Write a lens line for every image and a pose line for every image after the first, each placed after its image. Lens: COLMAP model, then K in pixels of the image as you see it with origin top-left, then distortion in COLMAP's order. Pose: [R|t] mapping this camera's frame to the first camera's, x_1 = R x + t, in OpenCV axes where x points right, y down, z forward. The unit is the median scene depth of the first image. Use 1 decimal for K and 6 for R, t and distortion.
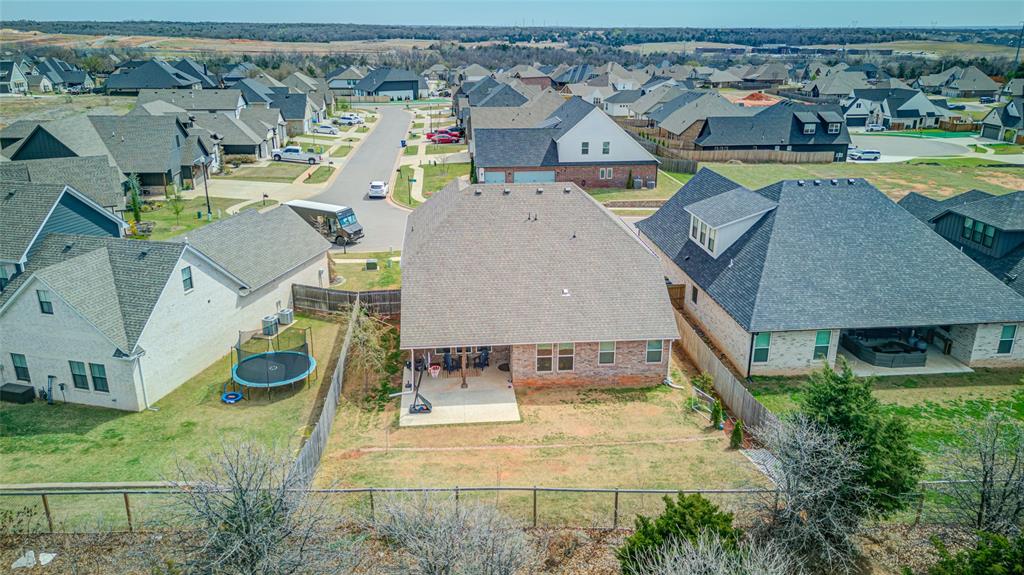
lens RADIAL K [[717.9, 0, 515.4], [0, 717.9, 287.9], [0, 0, 1]] dist [0.034258, -0.003328]
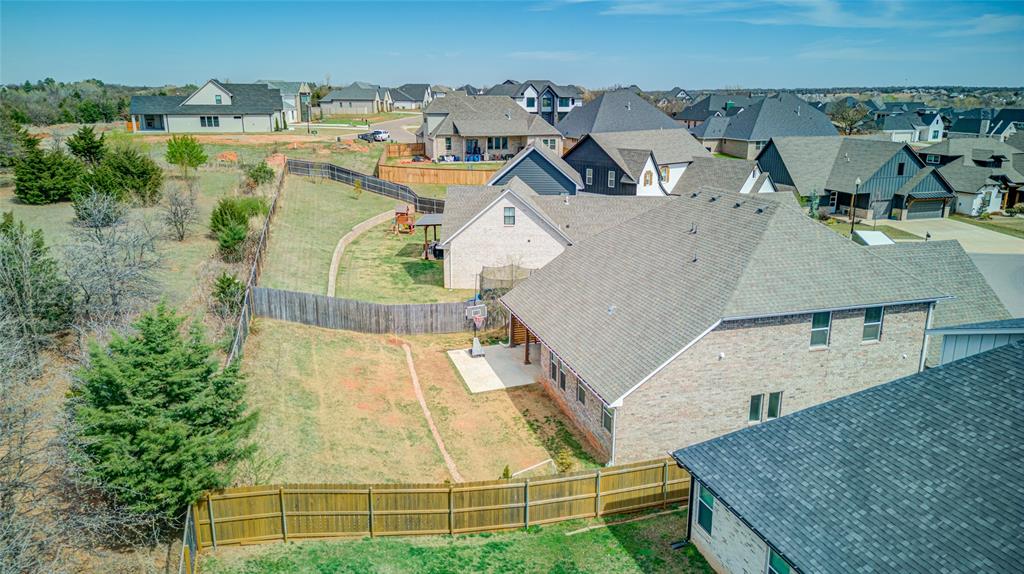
lens RADIAL K [[717.9, 0, 515.8], [0, 717.9, 285.8], [0, 0, 1]] dist [0.034258, -0.003328]
pose [[0.184126, 0.245303, -0.951800, 0.864046], [-0.329672, 0.927676, 0.175311, -0.132303], [0.925967, 0.281503, 0.251679, 0.735618]]
